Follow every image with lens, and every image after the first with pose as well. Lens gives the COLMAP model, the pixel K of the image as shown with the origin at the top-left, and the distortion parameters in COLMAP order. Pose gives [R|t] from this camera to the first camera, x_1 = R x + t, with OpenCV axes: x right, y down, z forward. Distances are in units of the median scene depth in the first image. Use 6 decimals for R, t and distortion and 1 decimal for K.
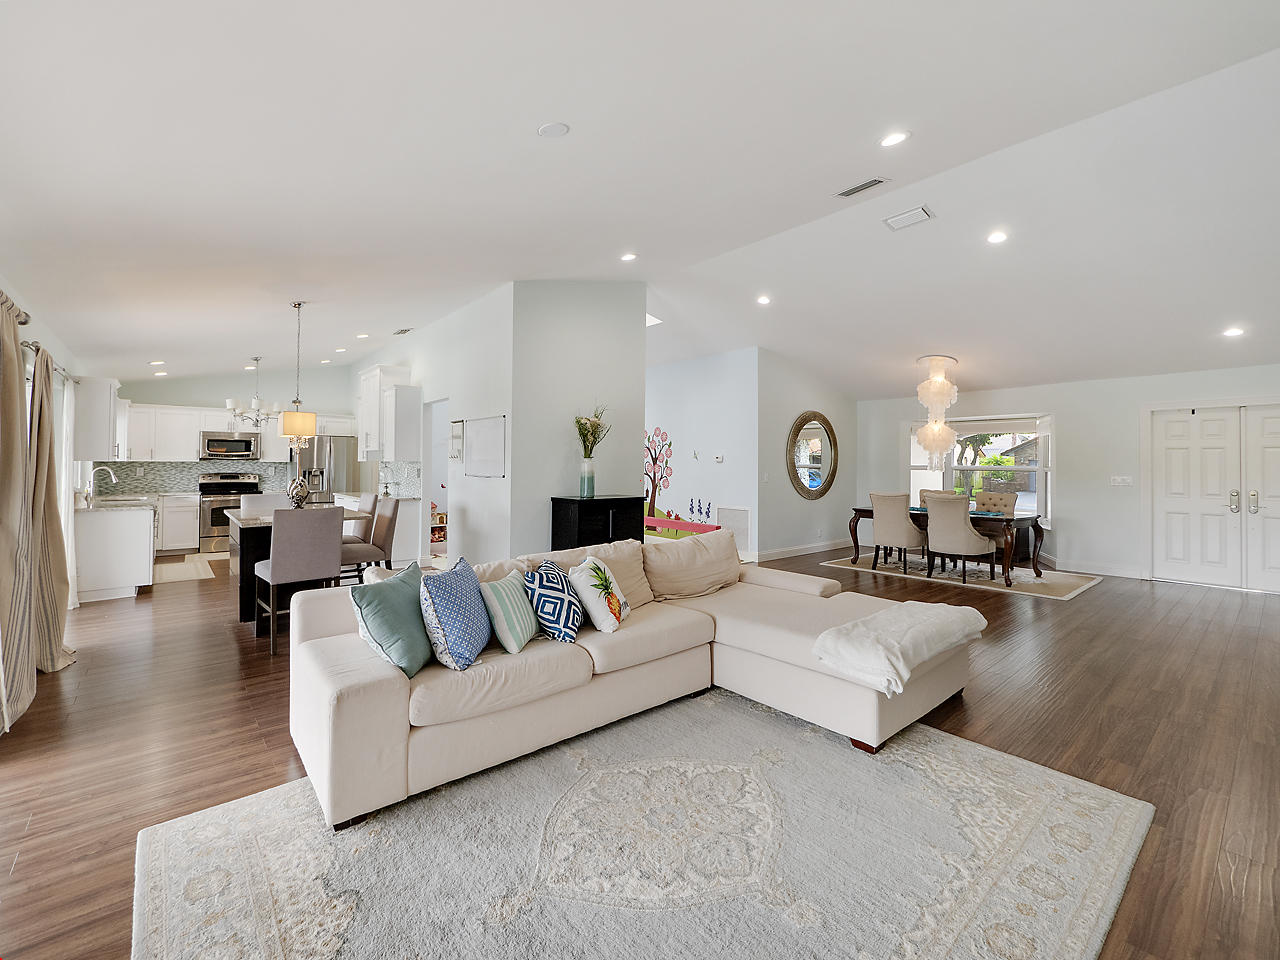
lens RADIAL K [[551.0, 0, 631.3], [0, 551.0, 452.8], [0, 0, 1]] dist [0.001535, 0.000066]
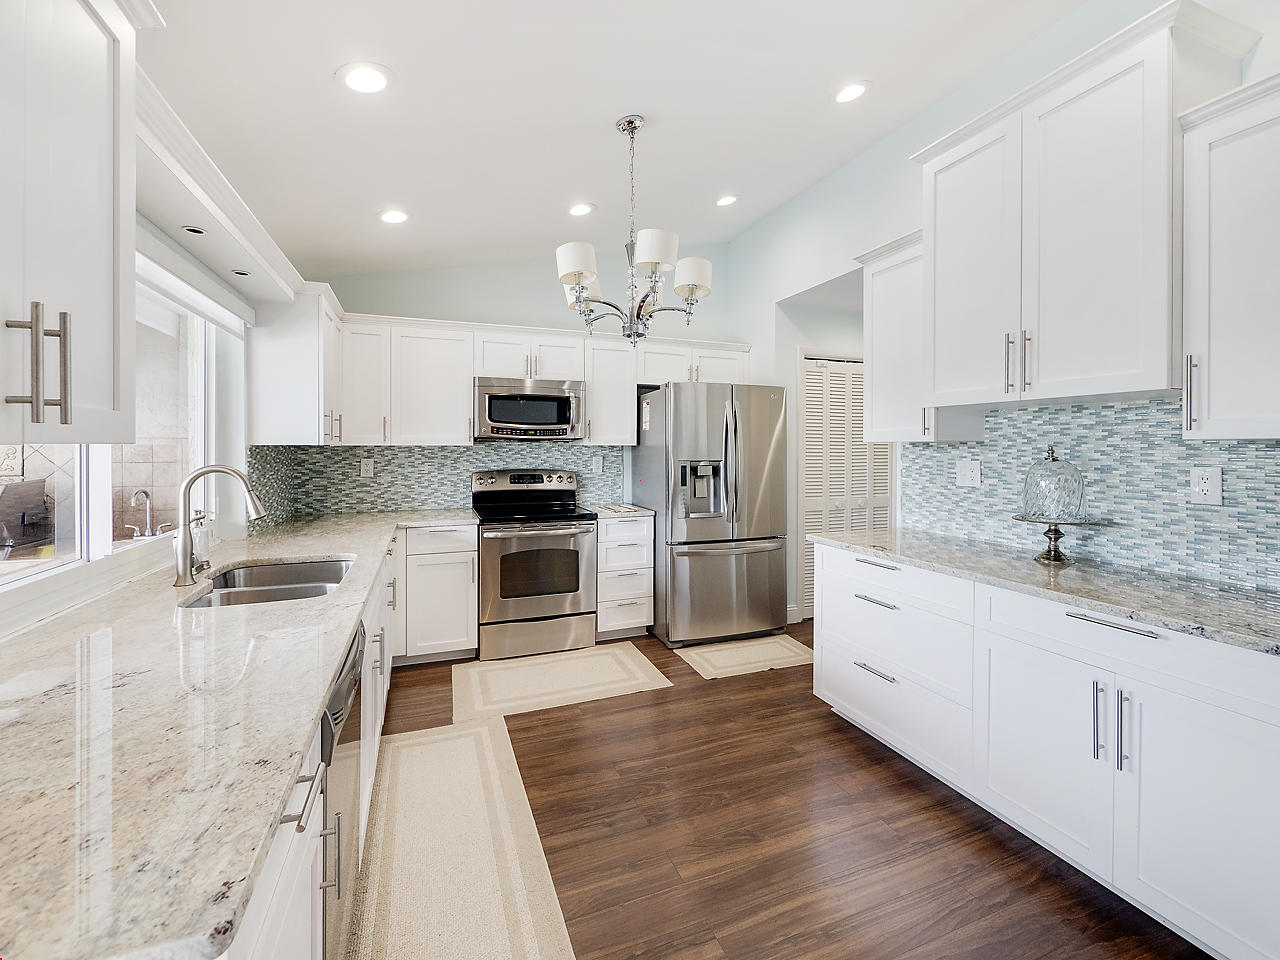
lens RADIAL K [[551.0, 0, 642.5], [0, 551.0, 444.4], [0, 0, 1]] dist [0.001535, 0.000066]
pose [[0.947234, -0.004945, -0.320504, -0.496029], [0.010338, 0.999832, 0.015127, 0.009420], [0.320375, -0.017643, 0.947126, 0.603341]]
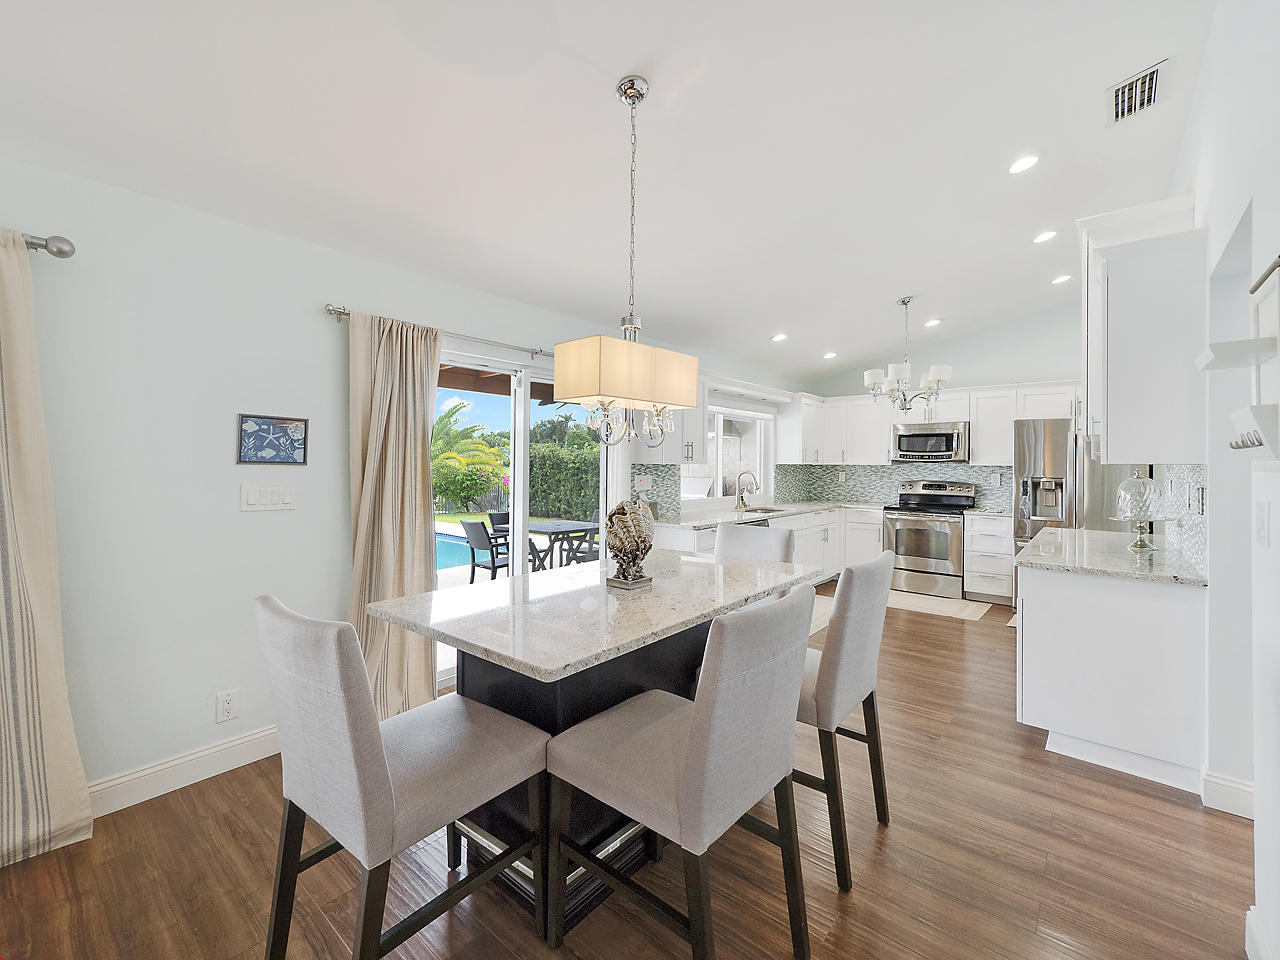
lens RADIAL K [[551.0, 0, 626.1], [0, 551.0, 459.1], [0, 0, 1]] dist [0.001535, 0.000066]
pose [[0.148081, -0.009613, -0.988928, -0.089013], [0.014306, 0.999869, -0.007578, 0.007947], [0.988872, -0.013026, 0.148199, 0.514175]]
